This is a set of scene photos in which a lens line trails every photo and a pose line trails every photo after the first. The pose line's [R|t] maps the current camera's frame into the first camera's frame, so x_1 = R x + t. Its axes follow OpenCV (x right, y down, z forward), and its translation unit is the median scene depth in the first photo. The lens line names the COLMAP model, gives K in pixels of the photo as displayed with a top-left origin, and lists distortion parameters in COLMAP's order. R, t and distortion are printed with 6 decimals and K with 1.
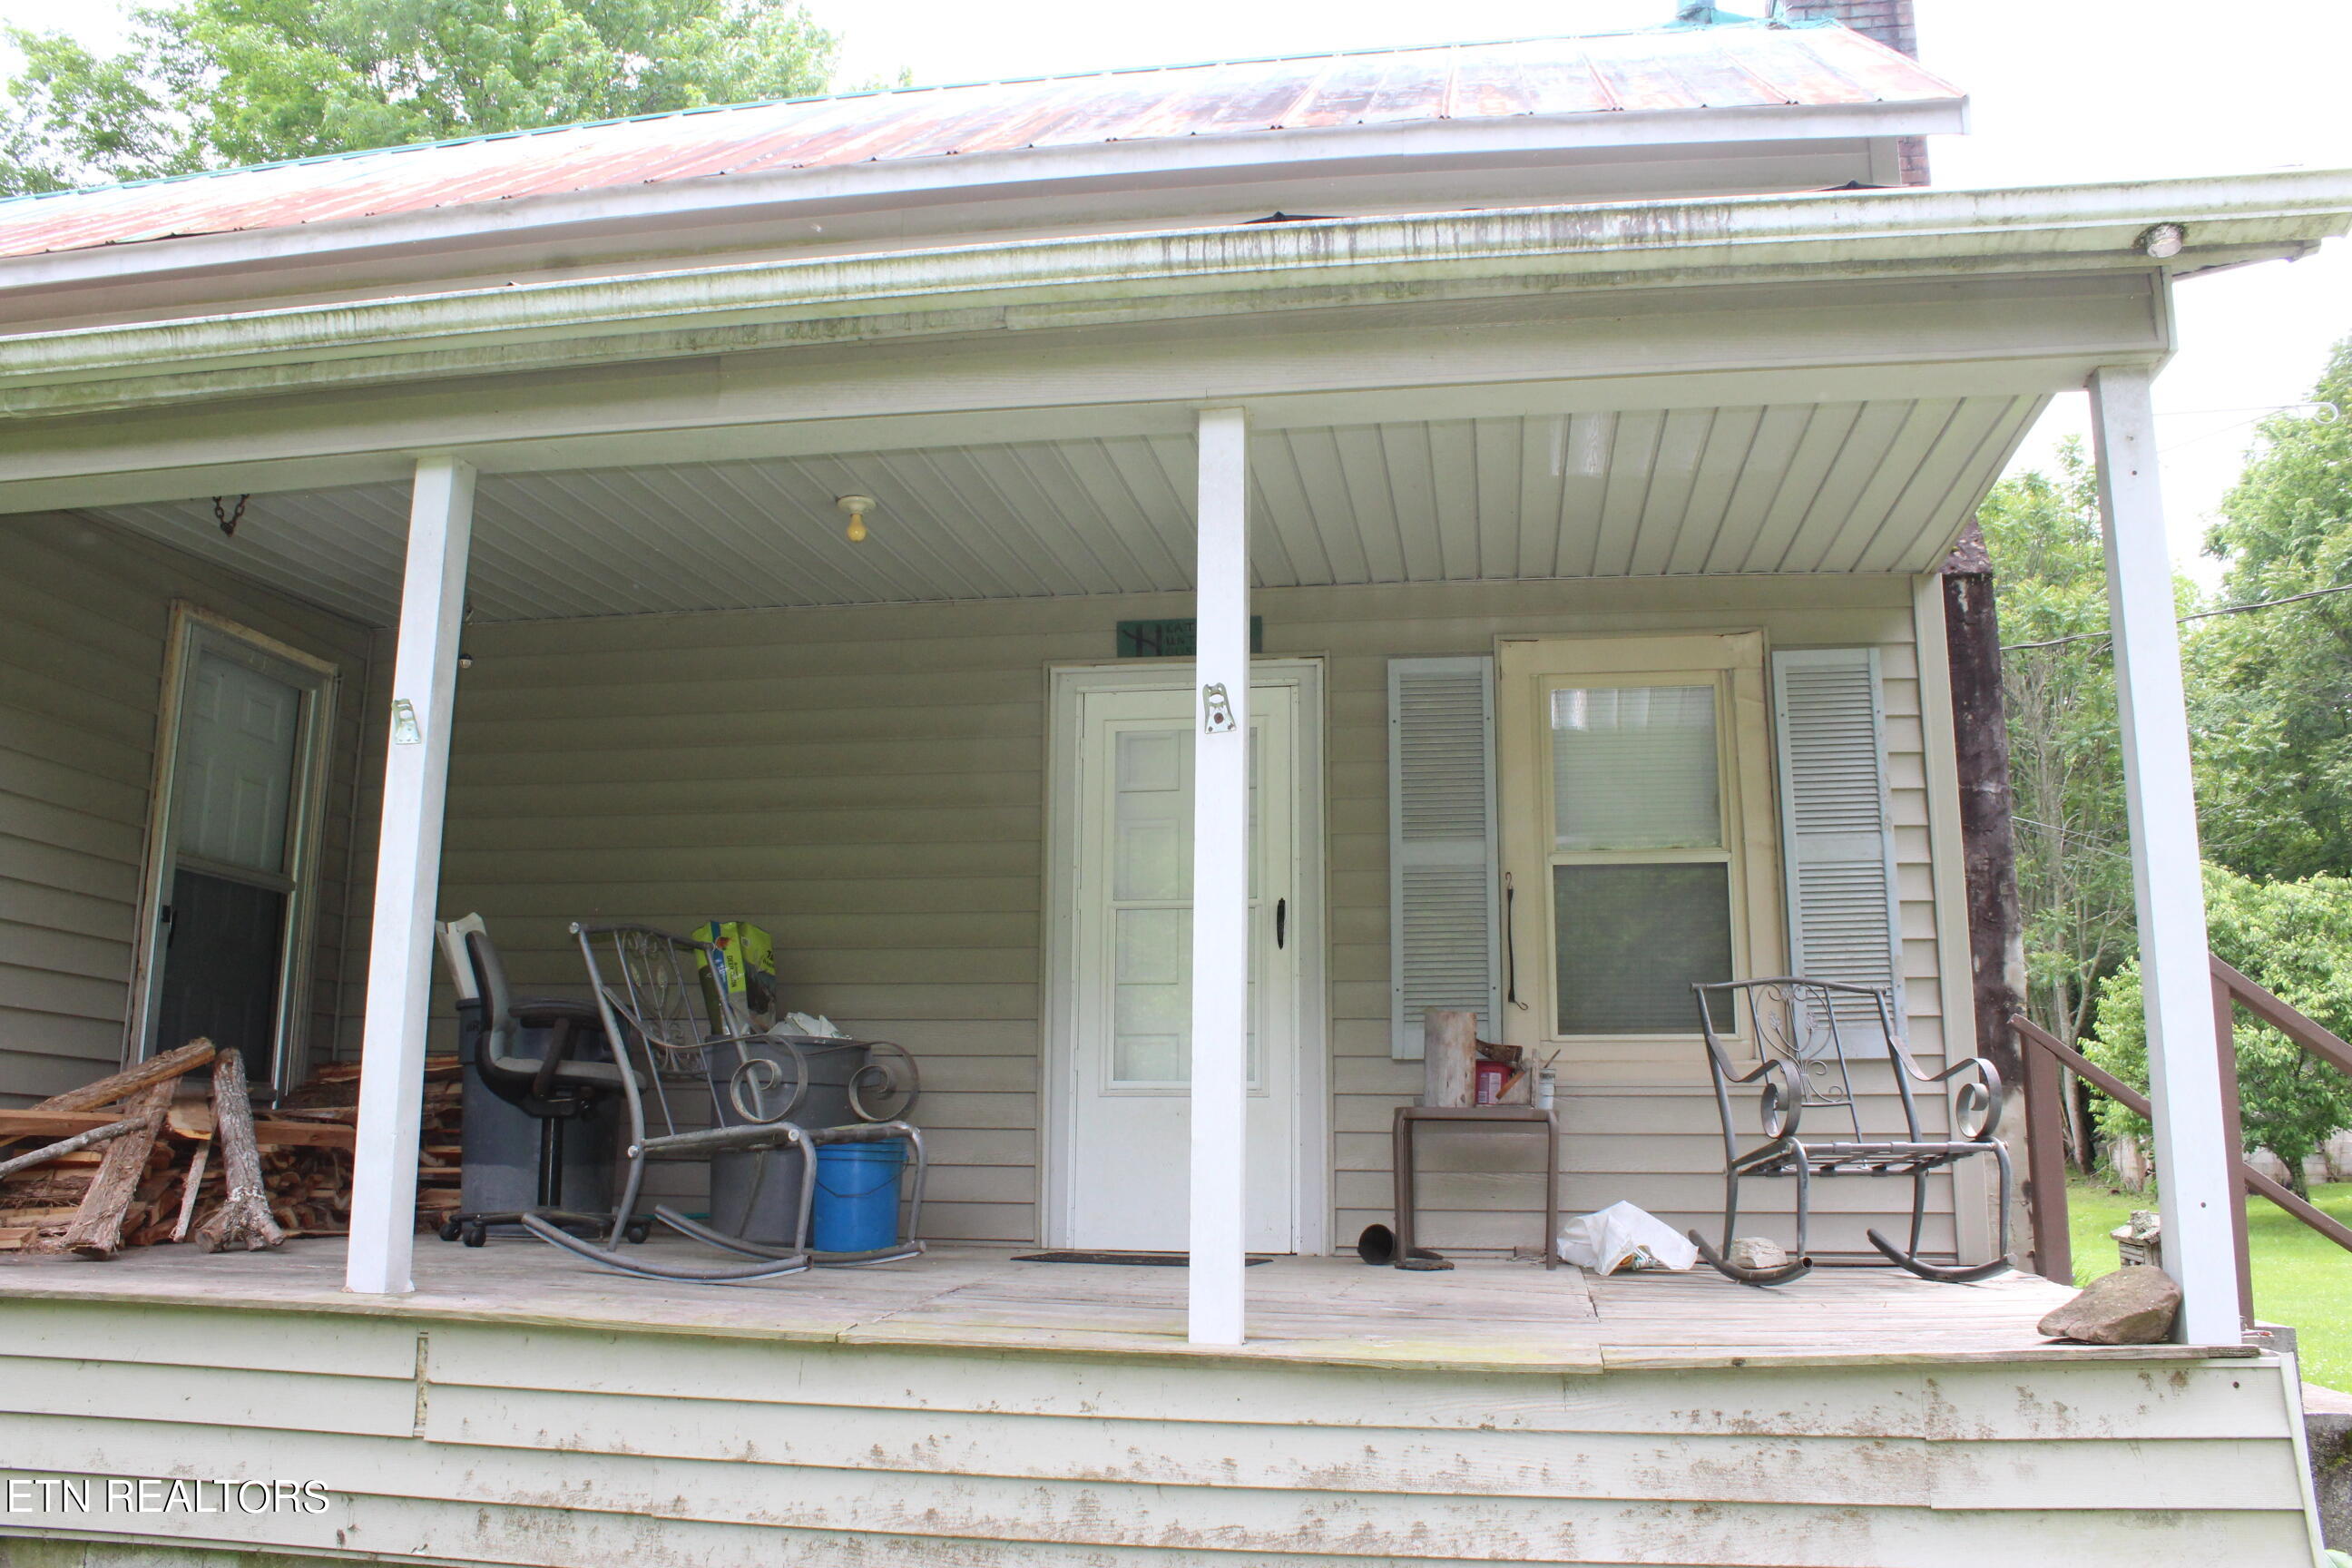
lens RADIAL K [[1907.7, 0, 1176.0], [0, 1907.7, 784.0], [0, 0, 1]] dist [-0.075194, 0.000646]
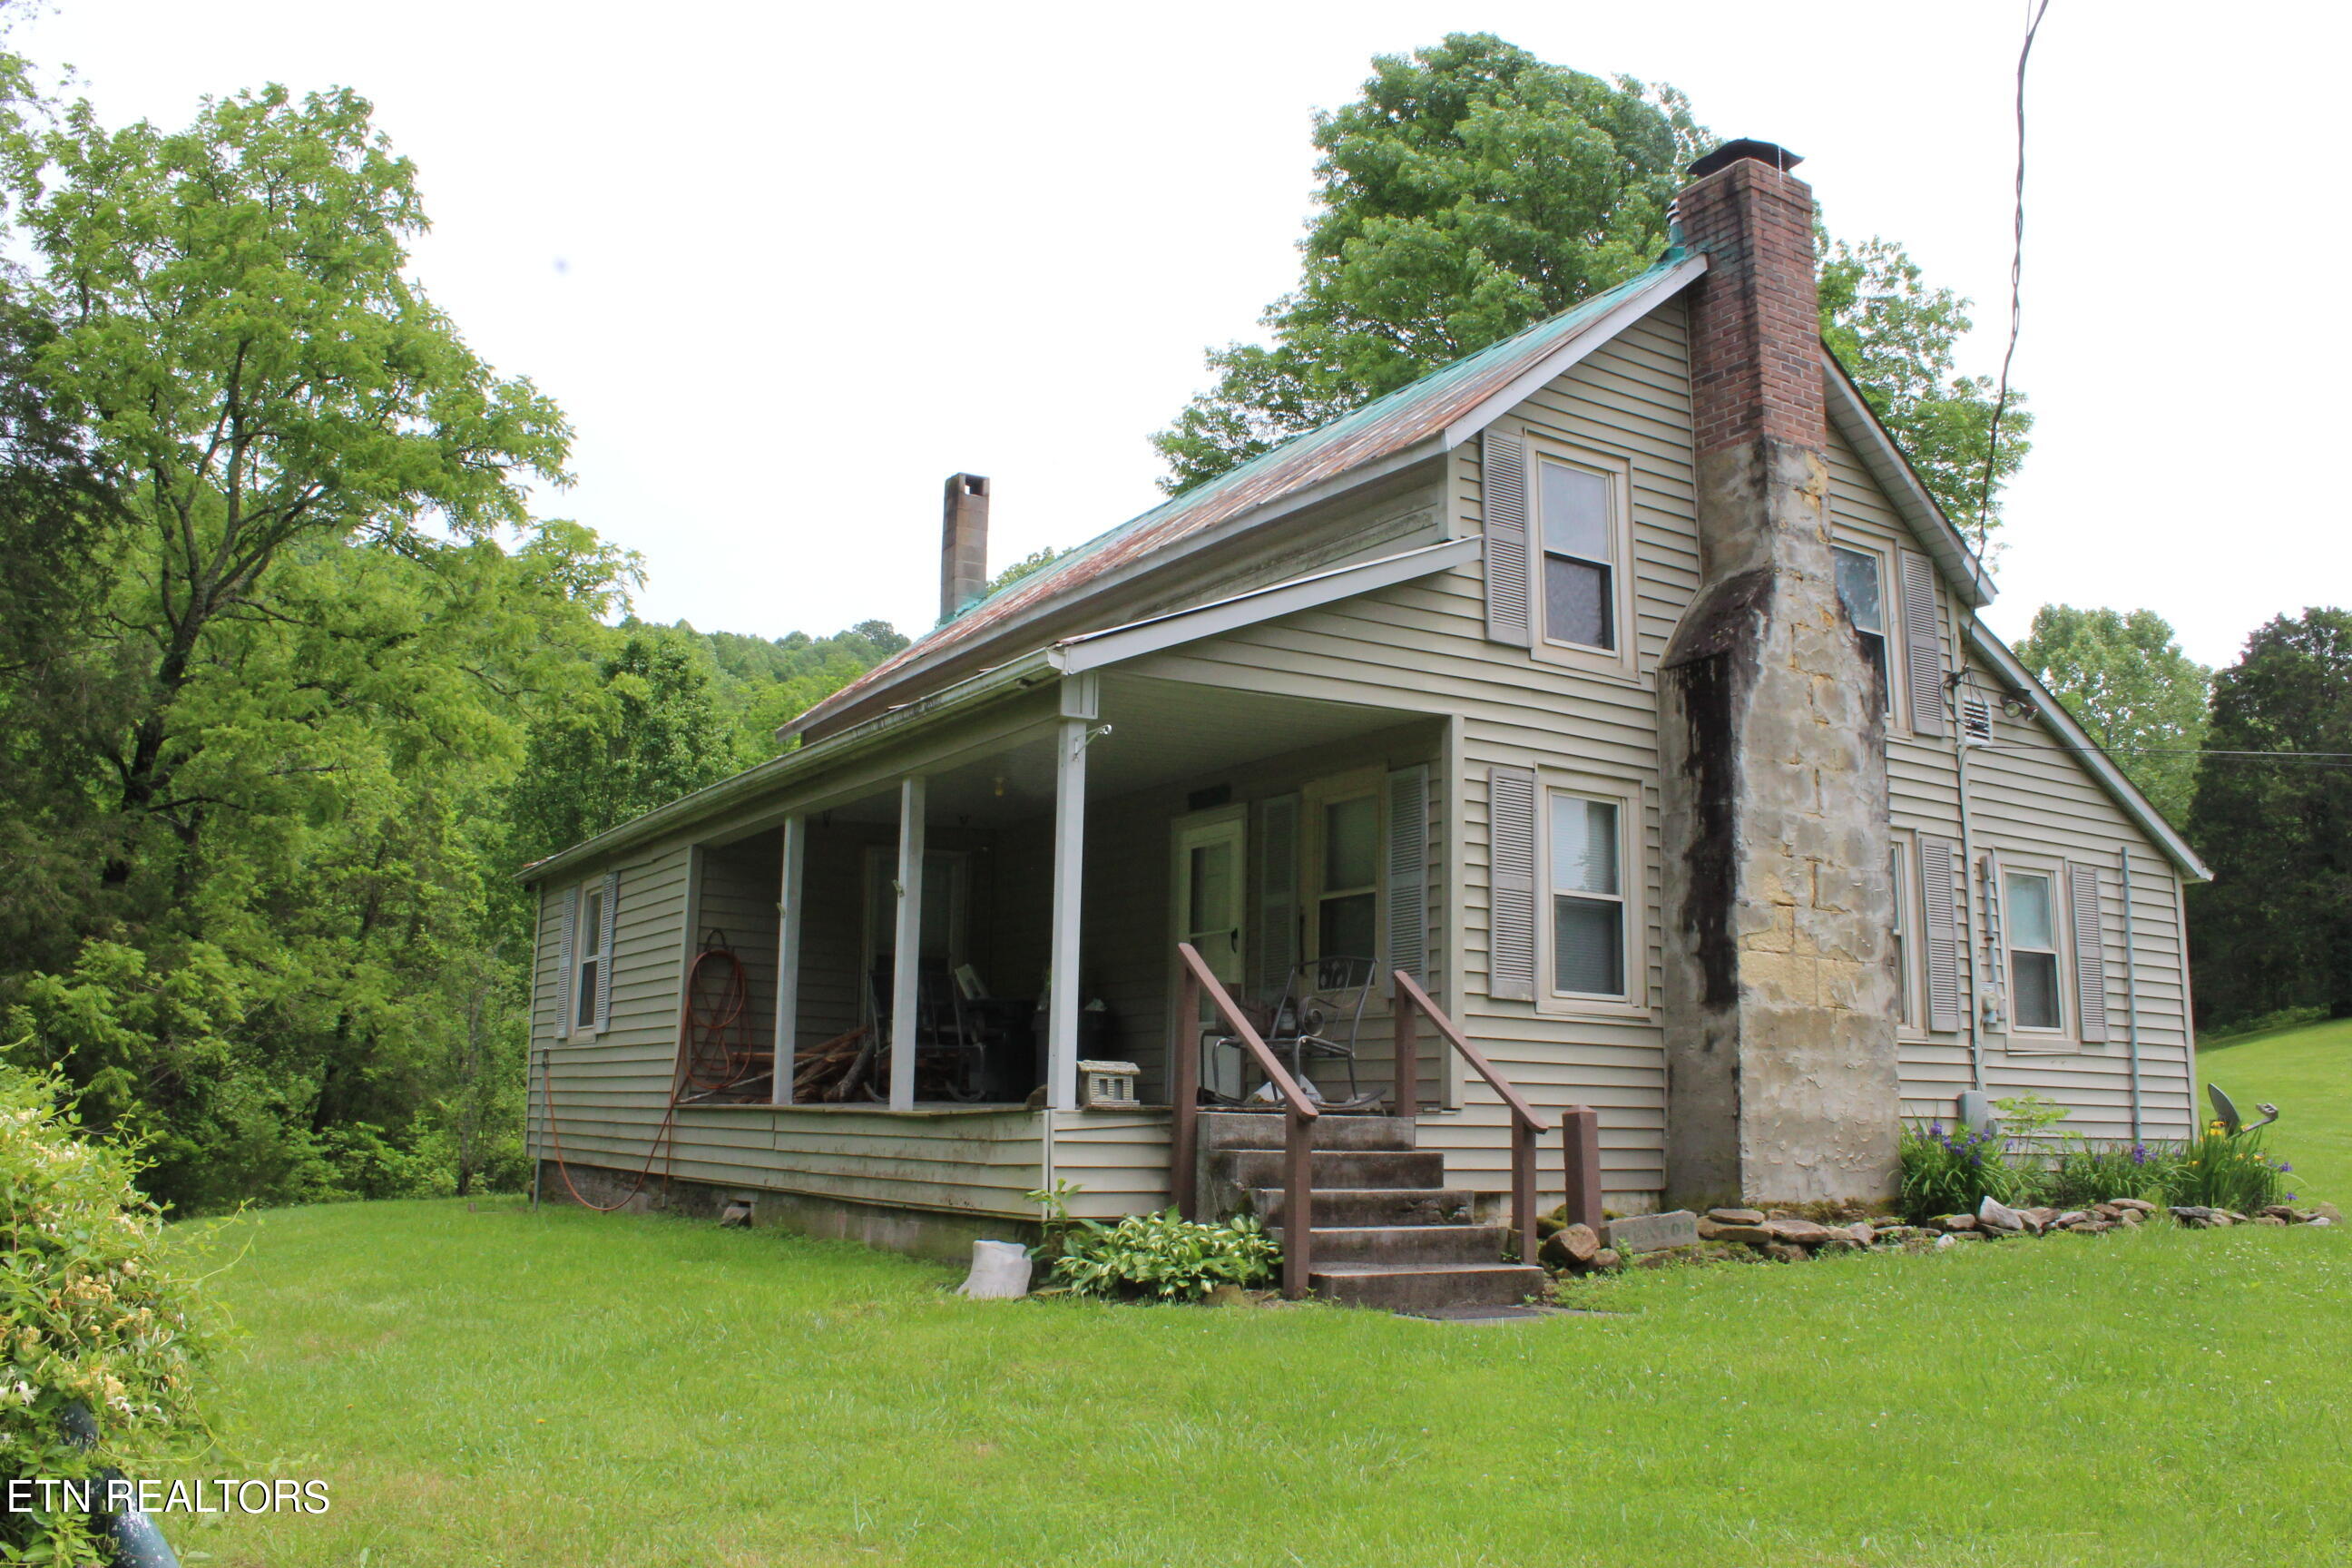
lens RADIAL K [[1924.5, 0, 1176.0], [0, 1924.5, 784.0], [0, 0, 1]] dist [0.000936, 0.000200]
pose [[0.674269, -0.129594, -0.727026, 1.466560], [0.138743, 0.989181, -0.047649, -0.000534], [0.725335, -0.068742, 0.684955, -0.391700]]
